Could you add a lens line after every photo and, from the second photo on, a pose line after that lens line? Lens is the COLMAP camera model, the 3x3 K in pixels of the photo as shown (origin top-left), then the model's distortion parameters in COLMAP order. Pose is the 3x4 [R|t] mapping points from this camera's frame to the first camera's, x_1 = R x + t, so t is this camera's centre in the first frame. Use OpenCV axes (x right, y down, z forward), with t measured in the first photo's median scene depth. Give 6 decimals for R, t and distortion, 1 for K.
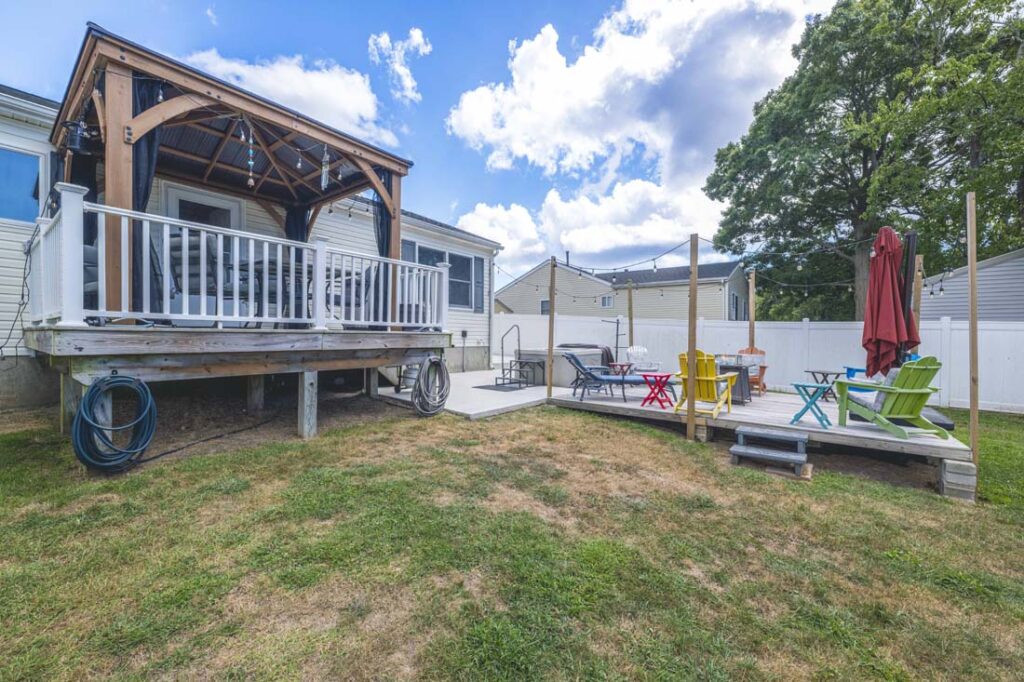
lens RADIAL K [[408.6, 0, 512.0], [0, 408.6, 341.0], [0, 0, 1]] dist [0.001087, 0.000074]
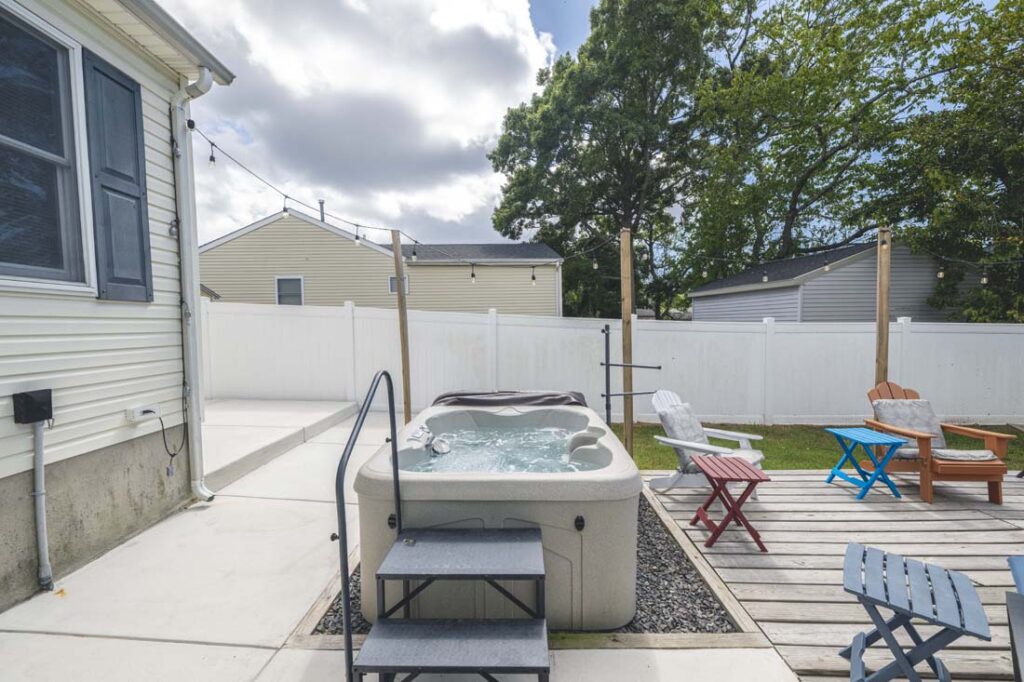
lens RADIAL K [[408.6, 0, 516.7], [0, 408.6, 342.2], [0, 0, 1]] dist [0.001097, 0.000151]
pose [[0.786244, -0.044038, 0.616345, -0.104141], [0.021971, 0.998819, 0.043339, -0.106606], [-0.617525, -0.020533, 0.786283, 1.399625]]
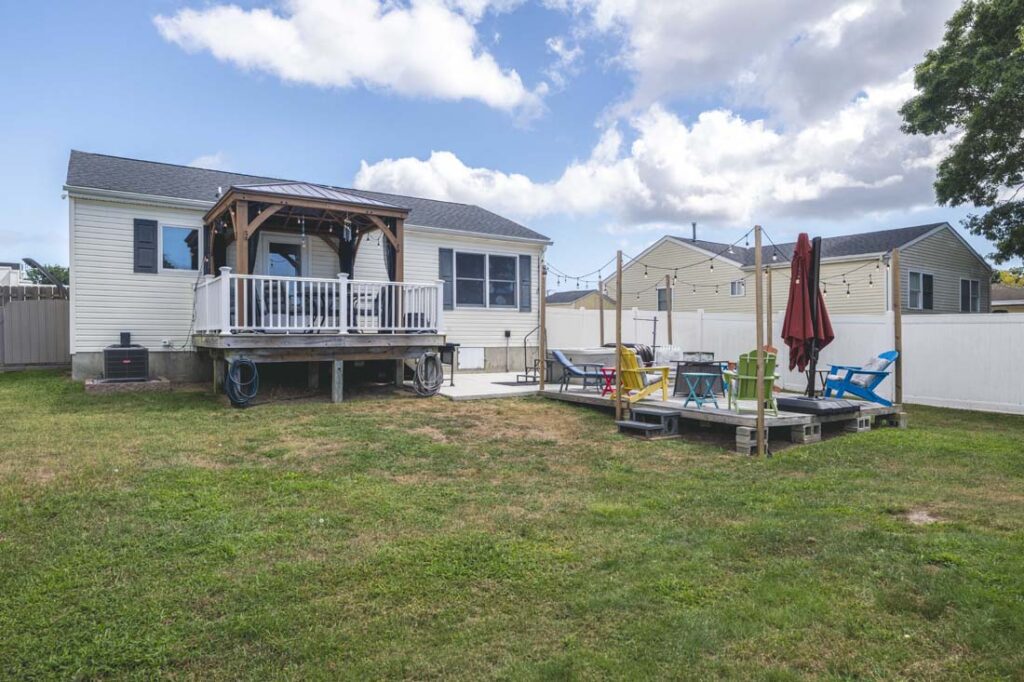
lens RADIAL K [[615.9, 0, 505.3], [0, 615.9, 341.0], [0, 0, 1]] dist [-0.002259, -0.000290]
pose [[0.946644, -0.007013, -0.322204, 0.734125], [0.006326, 0.999975, -0.003178, 0.009378], [0.322218, 0.000970, 0.946665, -0.862536]]
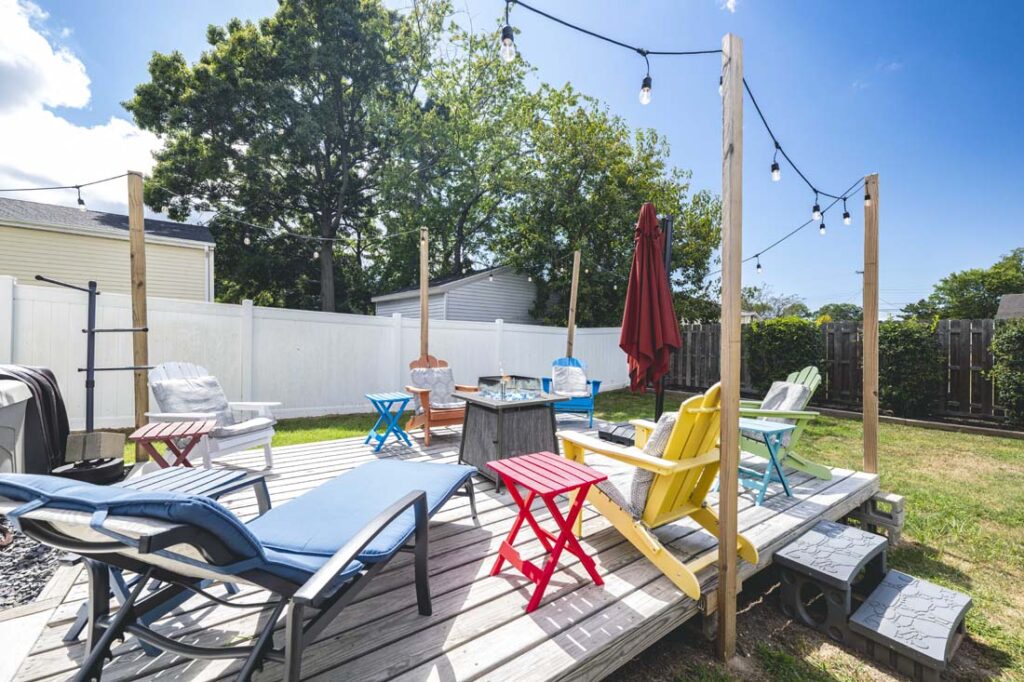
lens RADIAL K [[408.6, 0, 512.0], [0, 408.6, 341.0], [0, 0, 1]] dist [0.001087, 0.000074]
pose [[0.289894, -0.008893, 0.957017, 0.105625], [-0.000022, 0.999957, 0.009299, -0.012045], [-0.957059, -0.002716, 0.289881, 1.077996]]
